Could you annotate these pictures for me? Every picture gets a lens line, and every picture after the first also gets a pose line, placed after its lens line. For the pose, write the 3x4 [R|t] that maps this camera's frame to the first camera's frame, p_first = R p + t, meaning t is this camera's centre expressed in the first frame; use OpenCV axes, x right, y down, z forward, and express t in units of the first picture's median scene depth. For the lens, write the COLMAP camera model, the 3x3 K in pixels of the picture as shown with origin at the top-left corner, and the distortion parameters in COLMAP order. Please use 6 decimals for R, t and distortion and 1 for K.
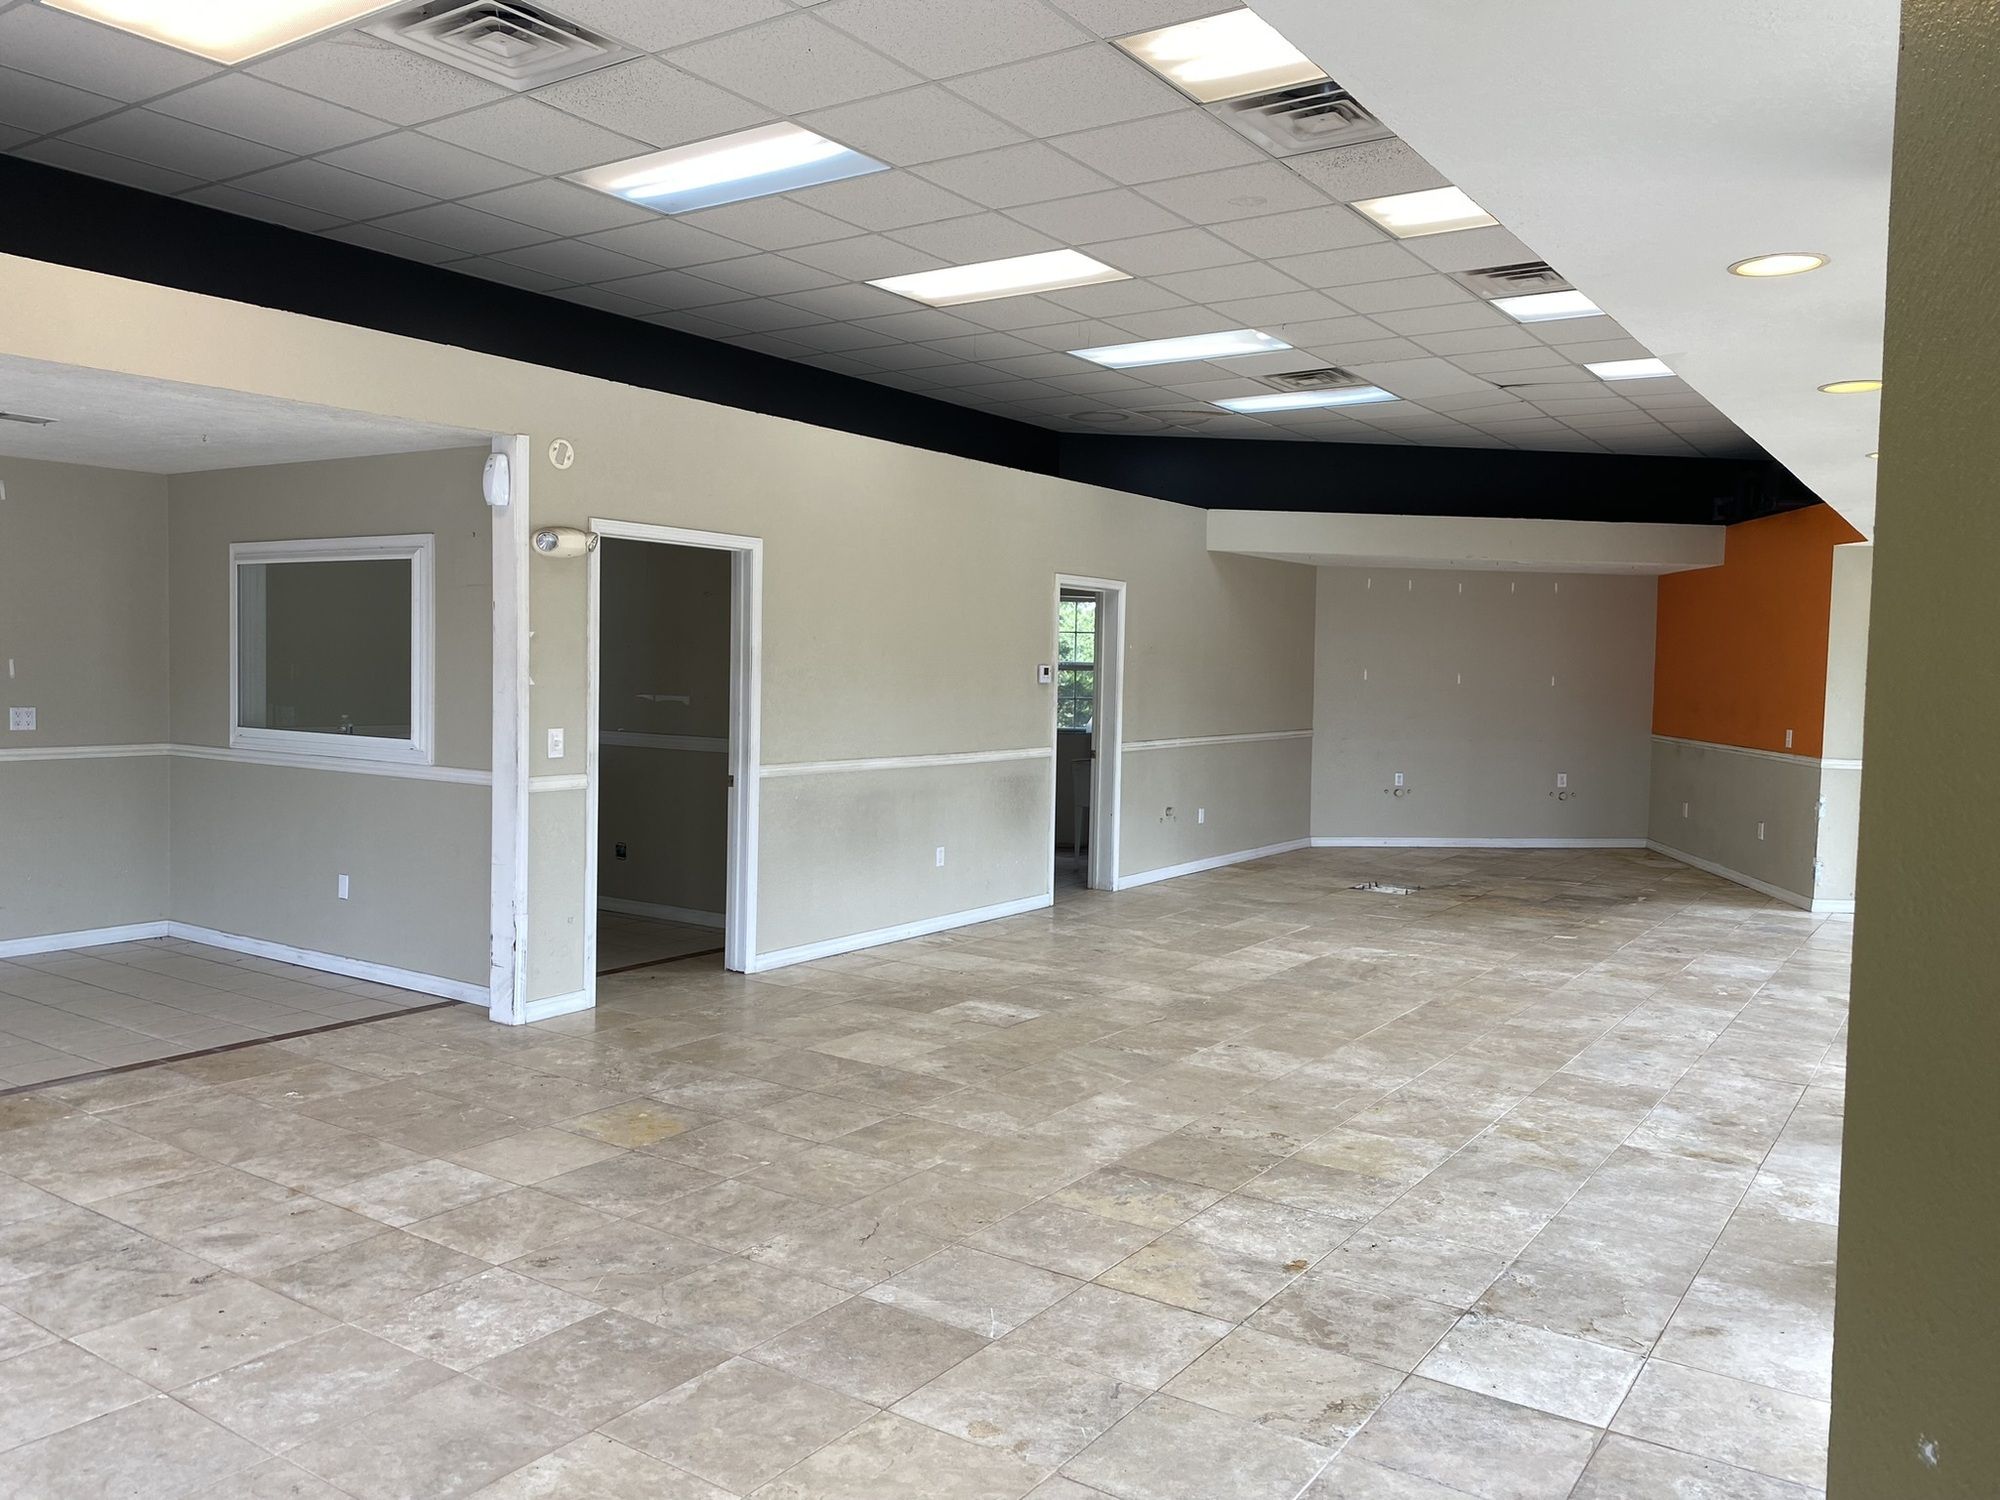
lens RADIAL K [[1517.8, 0, 992.9], [0, 1517.8, 750.9], [0, 0, 1]] dist [0.046948, -0.056413]
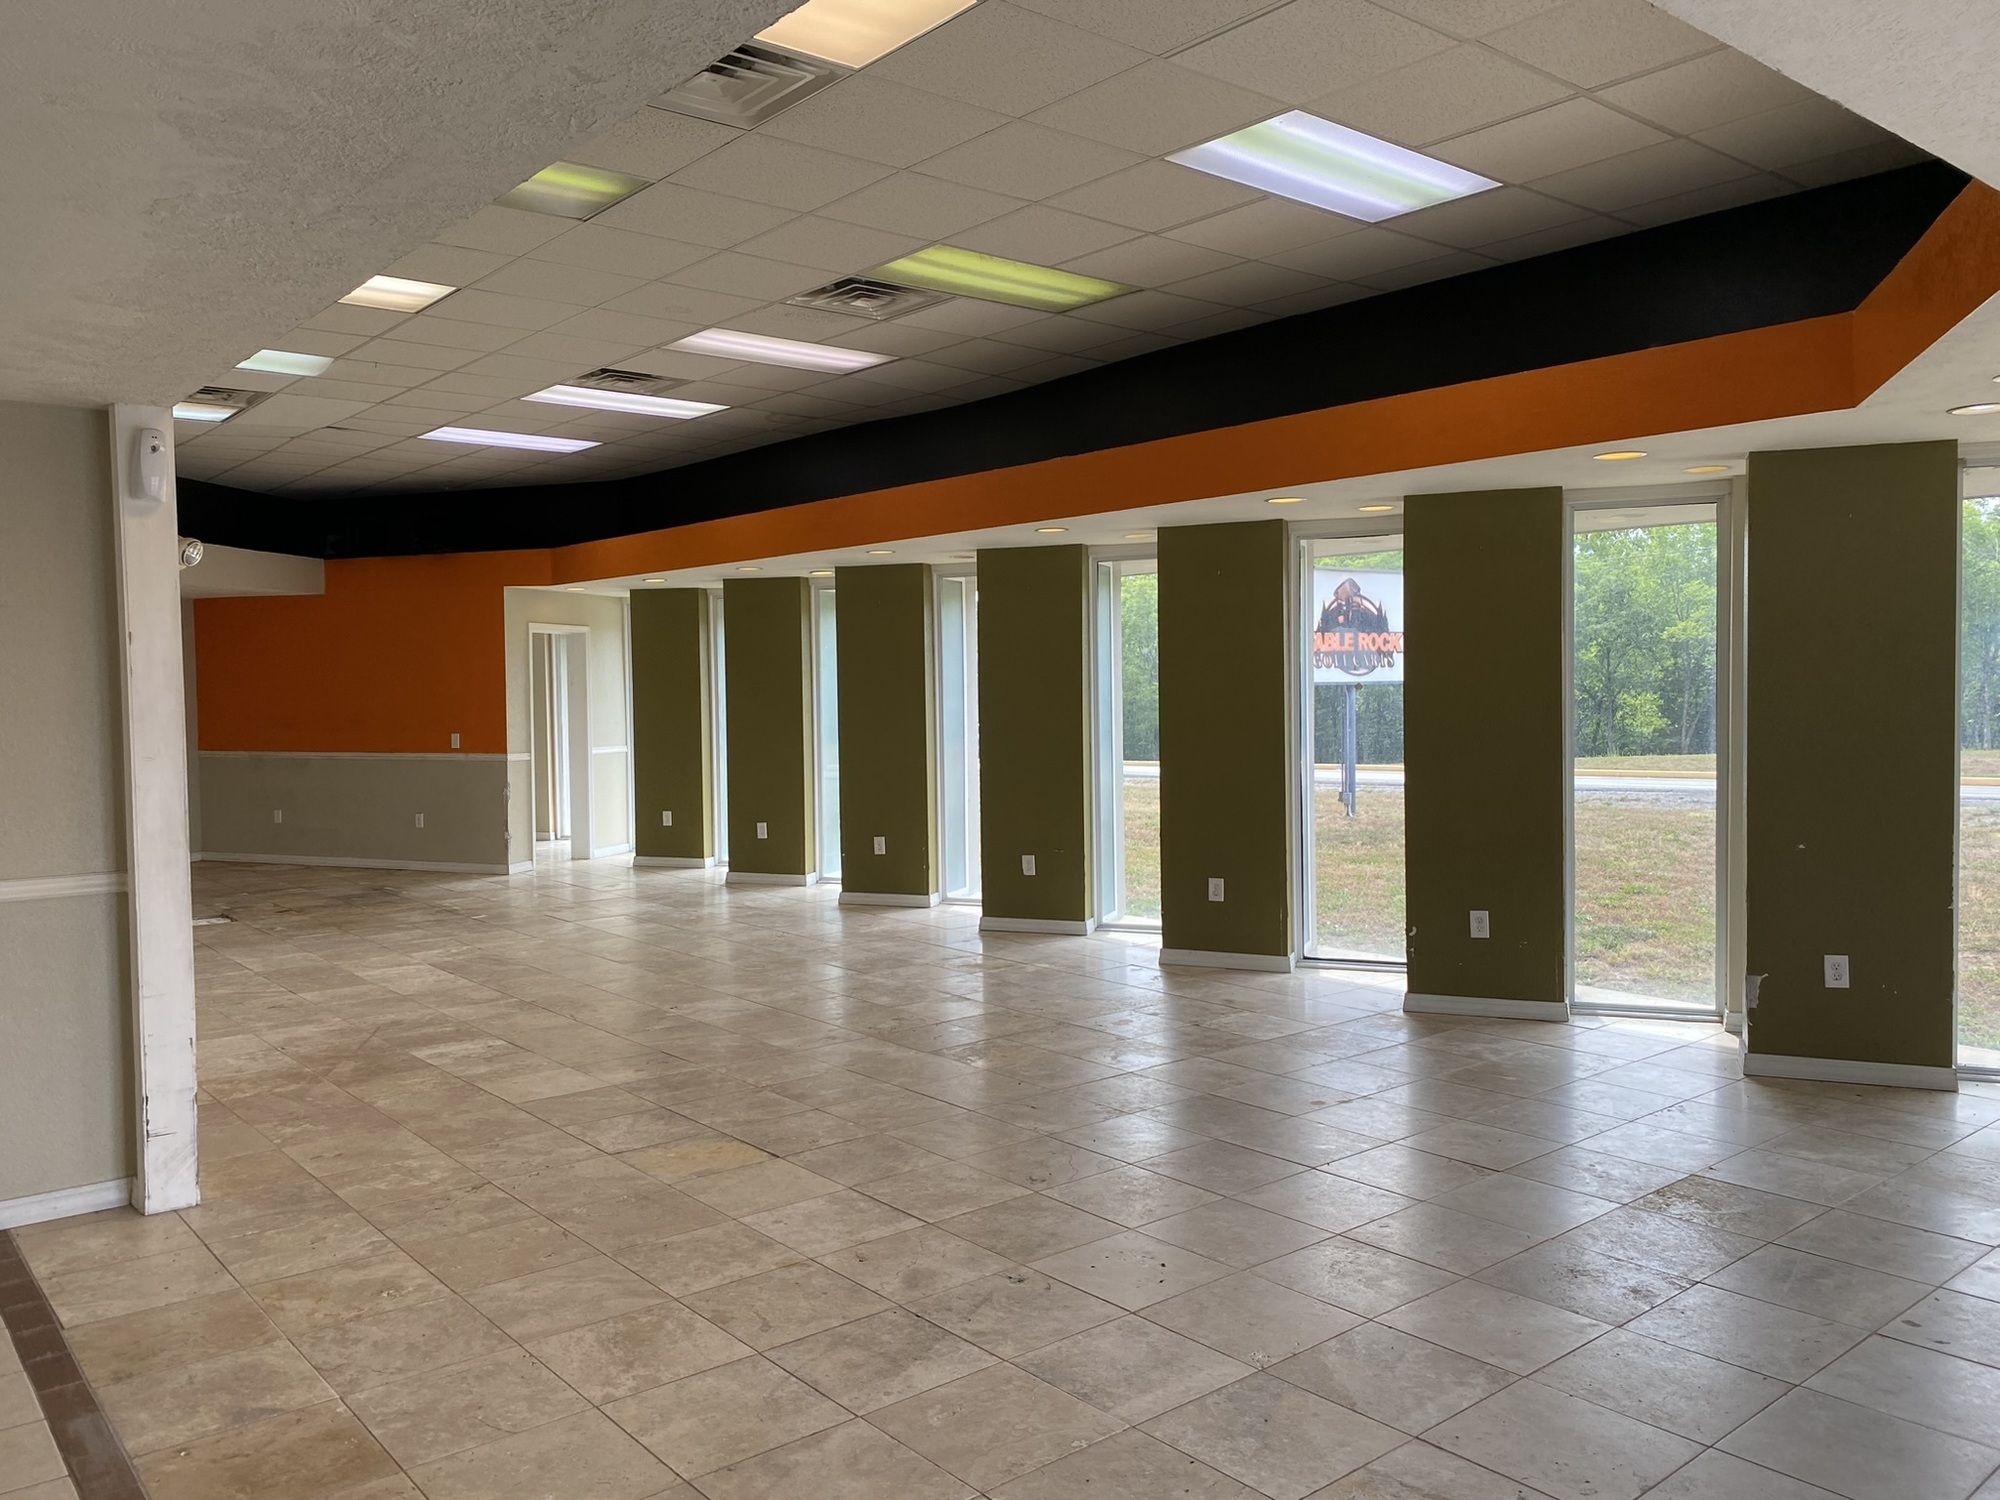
lens RADIAL K [[1517.8, 0, 1001.8], [0, 1517.8, 752.6], [0, 0, 1]] dist [0.046948, -0.056413]
pose [[0.268994, -0.067314, 0.960787, -1.140558], [0.073166, 0.996100, 0.049303, -0.057107], [-0.960359, 0.057034, 0.272870, 0.522044]]
